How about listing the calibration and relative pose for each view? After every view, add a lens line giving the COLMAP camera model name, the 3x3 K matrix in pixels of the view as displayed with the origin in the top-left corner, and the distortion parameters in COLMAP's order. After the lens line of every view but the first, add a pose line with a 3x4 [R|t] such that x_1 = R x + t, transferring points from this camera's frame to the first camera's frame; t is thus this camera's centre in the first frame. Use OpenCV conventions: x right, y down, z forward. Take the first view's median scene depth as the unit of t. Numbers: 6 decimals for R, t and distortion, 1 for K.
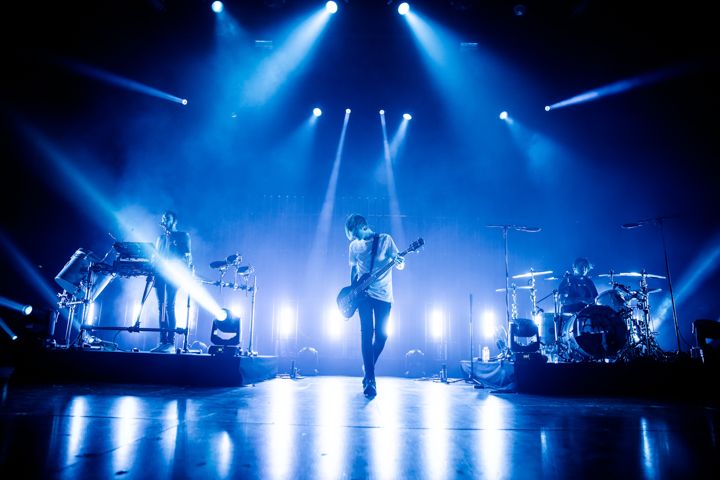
lens RADIAL K [[518.5, 0, 360.0], [0, 518.5, 240.0], [0, 0, 1]] dist [-0.003005, 0.000600]
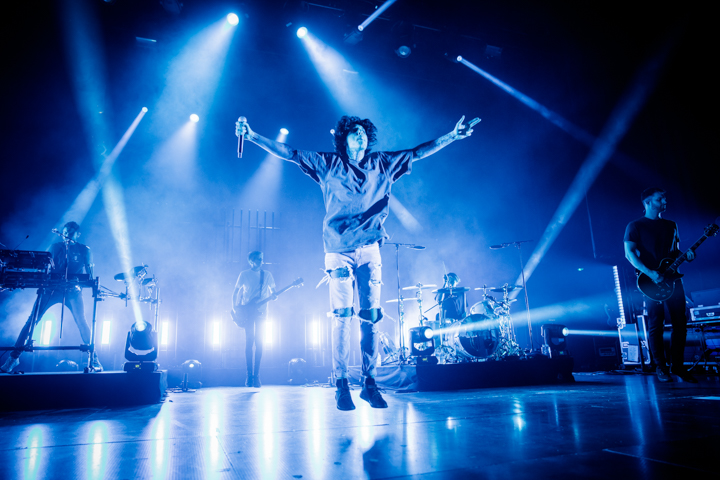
lens RADIAL K [[514.6, 0, 360.0], [0, 514.6, 240.0], [0, 0, 1]] dist [-0.004704, 0.000861]
pose [[0.944267, 0.032052, 0.327615, -0.185308], [-0.027713, 0.999456, -0.017905, -0.014401], [-0.328011, 0.007828, 0.944642, -0.029833]]
